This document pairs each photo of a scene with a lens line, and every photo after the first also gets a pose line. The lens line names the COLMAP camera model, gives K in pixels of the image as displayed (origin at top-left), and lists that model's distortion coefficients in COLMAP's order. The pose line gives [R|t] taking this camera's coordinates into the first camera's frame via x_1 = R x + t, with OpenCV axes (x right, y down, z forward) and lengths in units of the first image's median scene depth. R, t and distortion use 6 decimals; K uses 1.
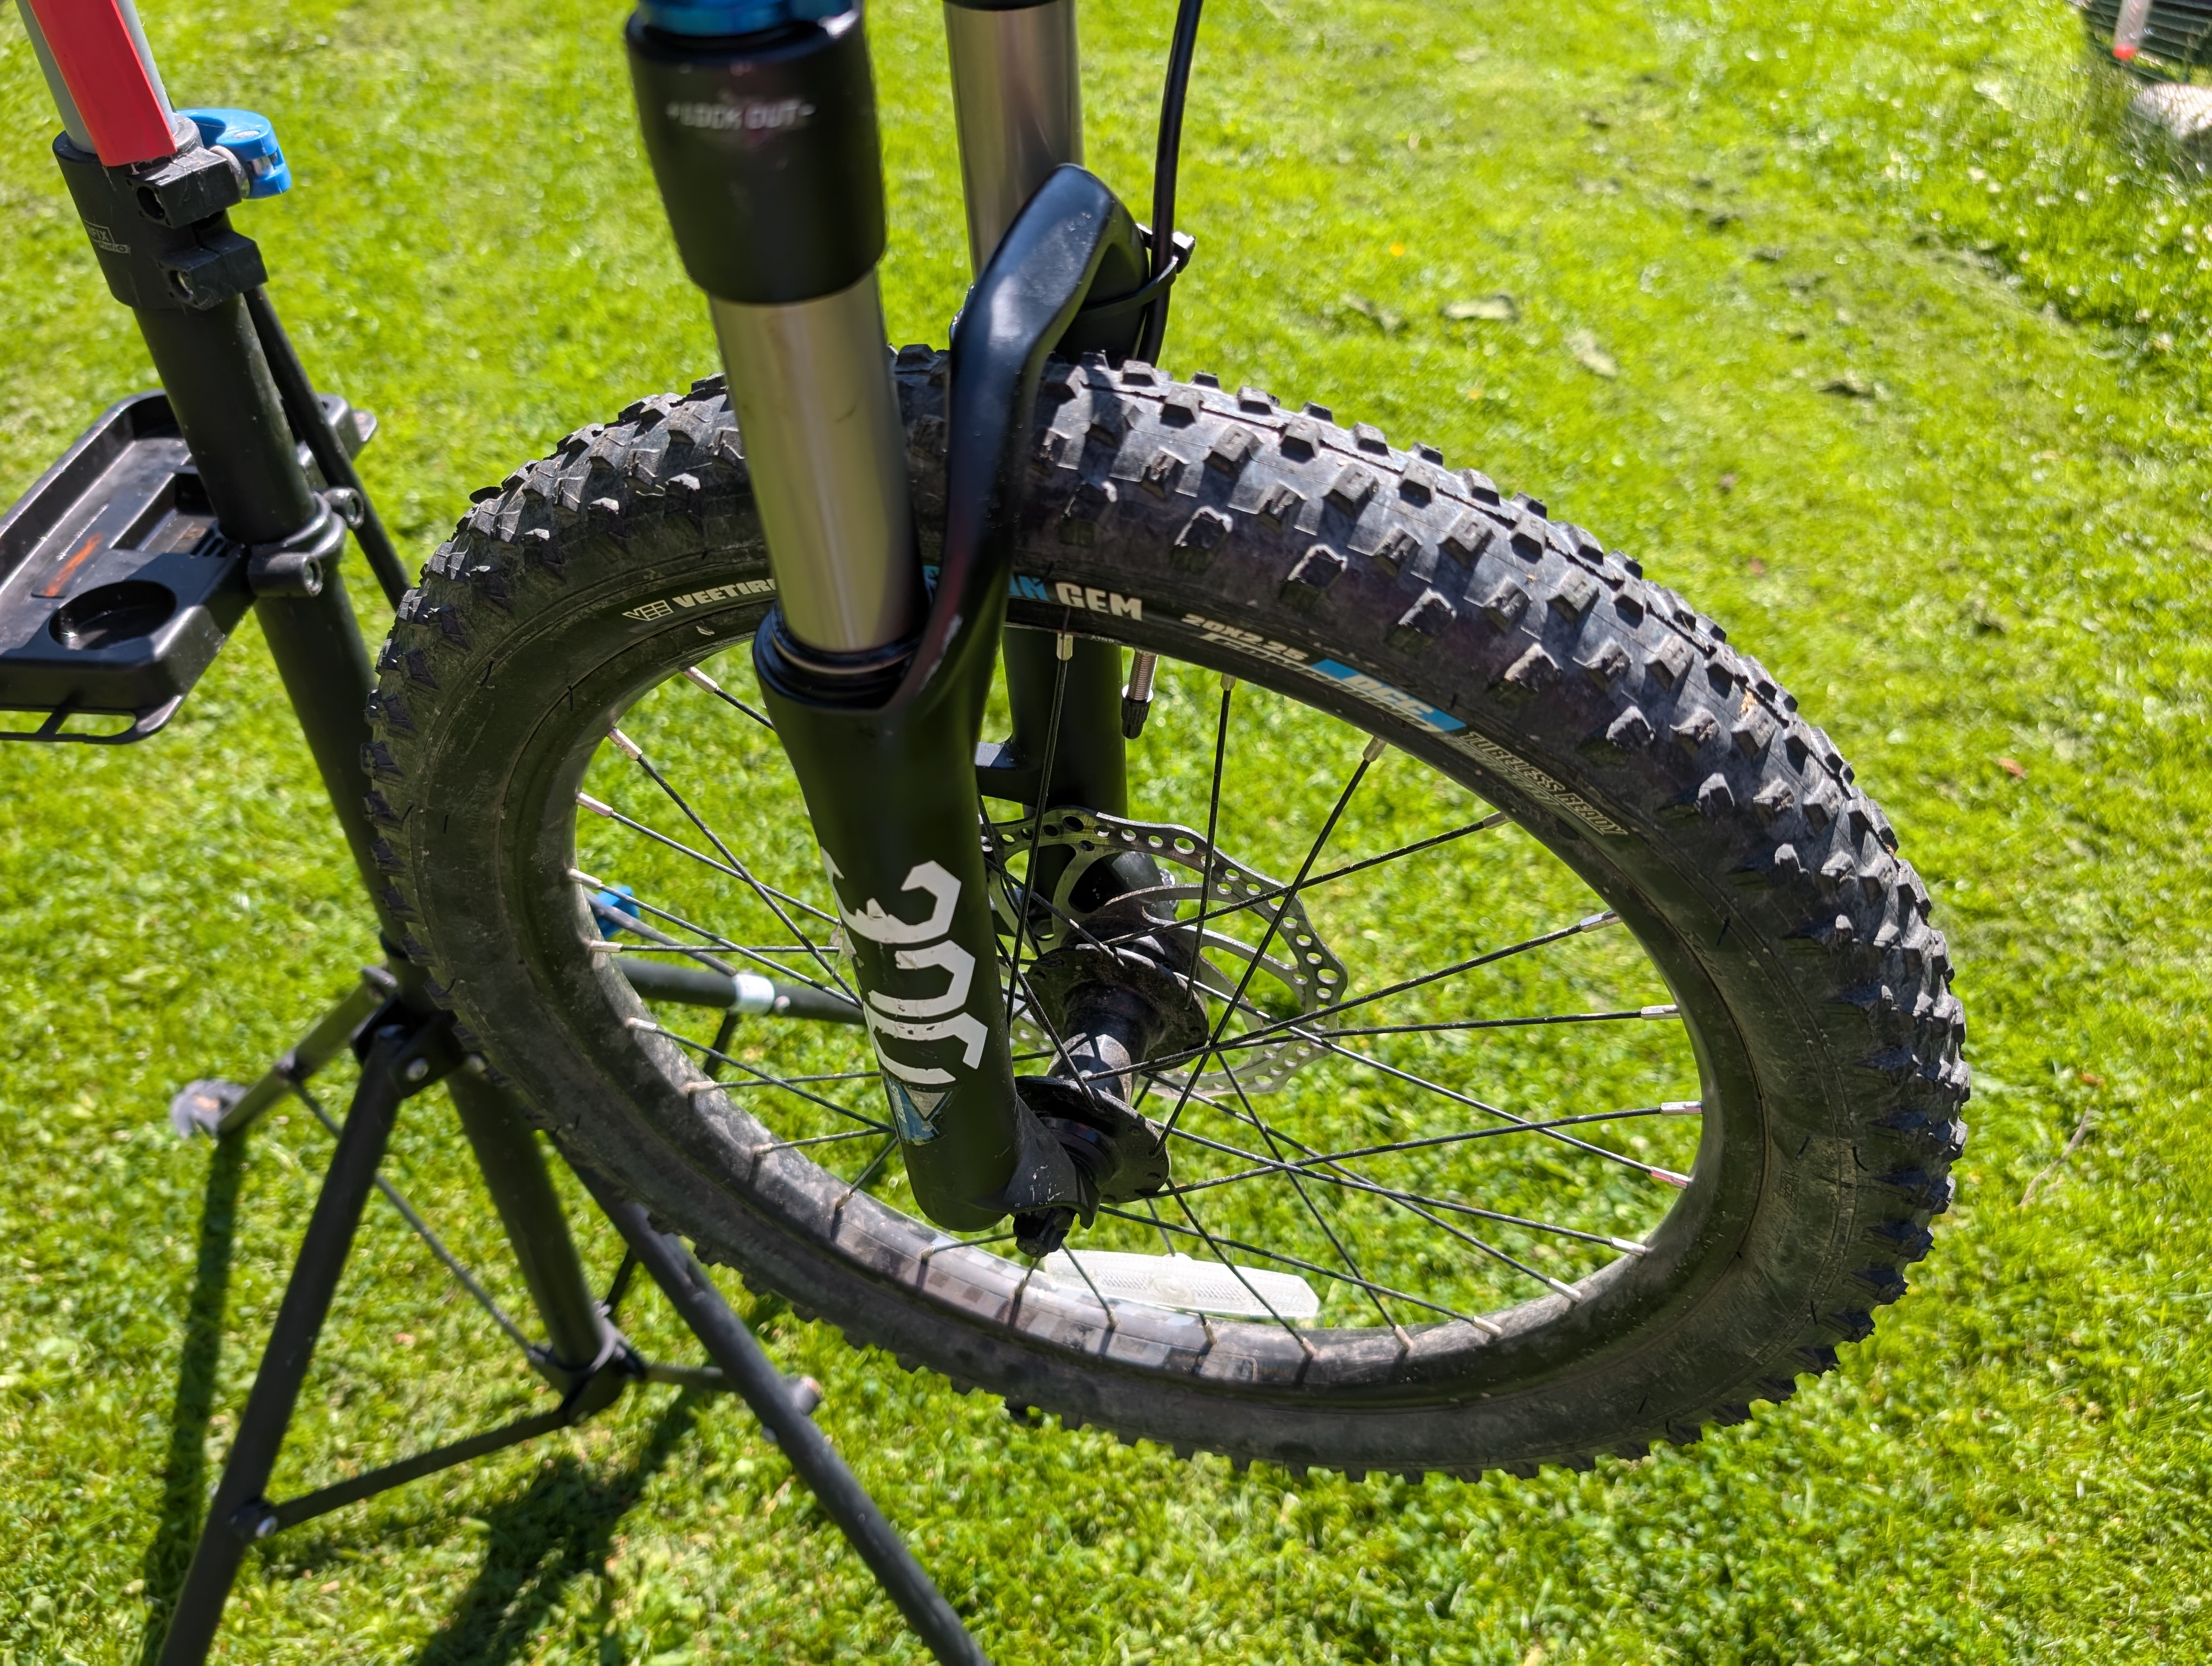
lens RADIAL K [[1545.0, 0, 1073.2], [0, 1545.0, 785.6], [0, 0, 1]] dist [0.004138, 0.000207]
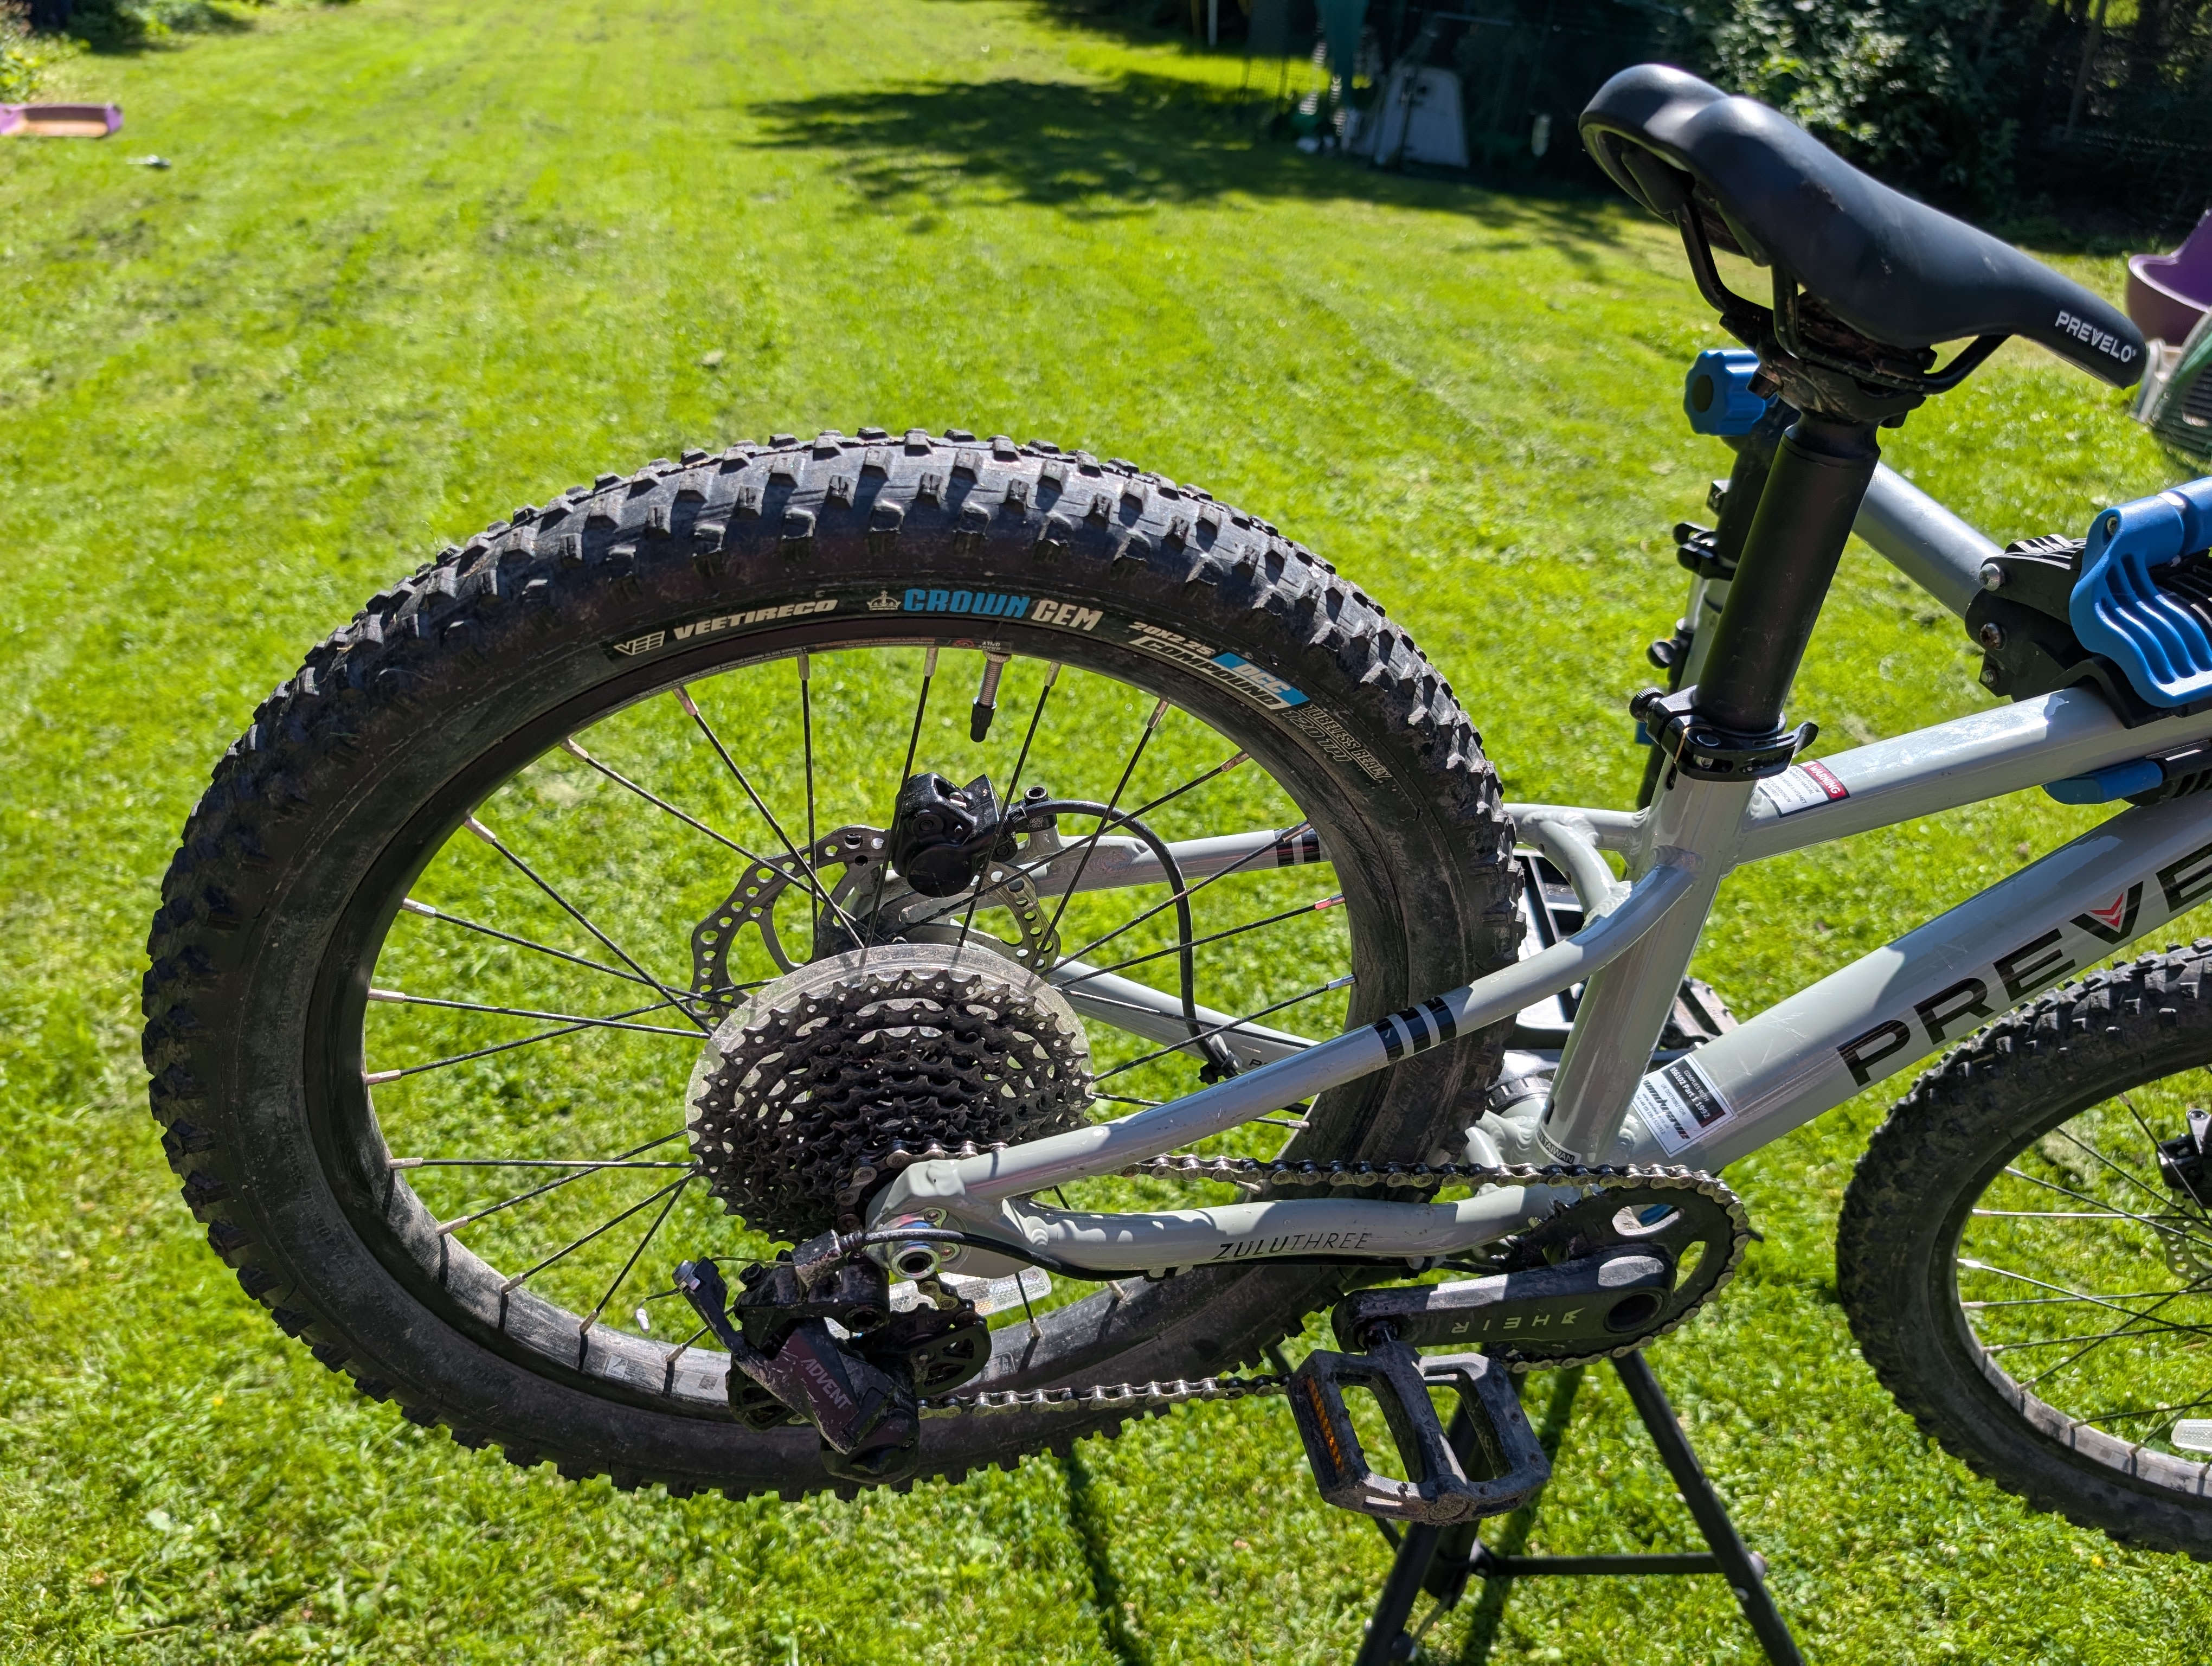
lens RADIAL K [[1556.8, 0, 1069.2], [0, 1556.8, 830.0], [0, 0, 1]] dist [-0.004609, -0.000220]
pose [[0.999855, 0.013884, 0.009900, -1.099425], [-0.012024, 0.985720, -0.167963, -0.003642], [-0.012091, 0.167820, 0.985744, -0.583027]]
